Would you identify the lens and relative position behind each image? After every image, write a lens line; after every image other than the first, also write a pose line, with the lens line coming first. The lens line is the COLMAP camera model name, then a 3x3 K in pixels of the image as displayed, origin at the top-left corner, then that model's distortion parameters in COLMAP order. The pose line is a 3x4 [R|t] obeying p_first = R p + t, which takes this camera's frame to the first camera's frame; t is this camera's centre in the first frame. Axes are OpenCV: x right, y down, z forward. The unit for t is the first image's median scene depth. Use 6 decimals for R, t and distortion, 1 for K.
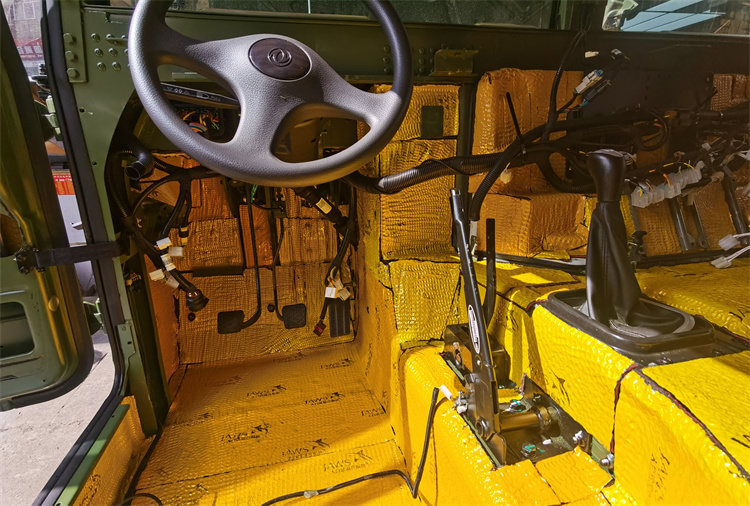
lens RADIAL K [[389.4, 0, 375.0], [0, 389.4, 253.0], [0, 0, 1]] dist [-0.002272, 0.000101]
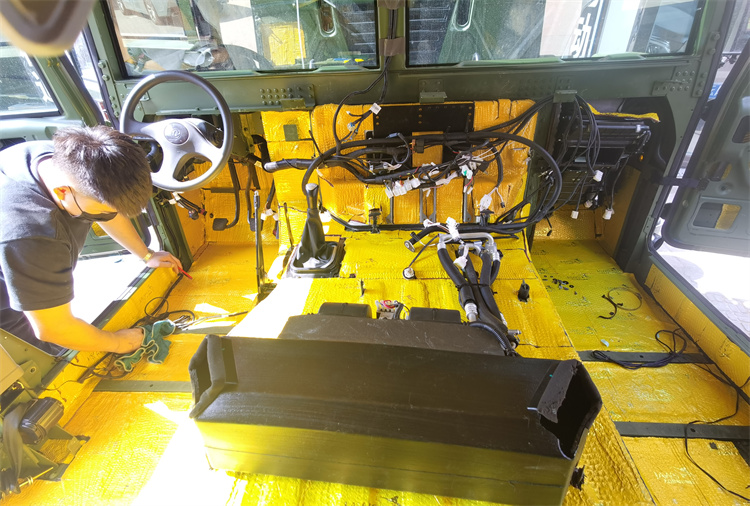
lens RADIAL K [[389.4, 0, 375.0], [0, 389.4, 253.0], [0, 0, 1]] dist [-0.002272, 0.000101]
pose [[0.960121, 0.136544, -0.243973, 1.082491], [-0.053925, 0.946684, 0.317617, -0.430125], [0.274334, -0.291795, 0.916295, -0.711253]]
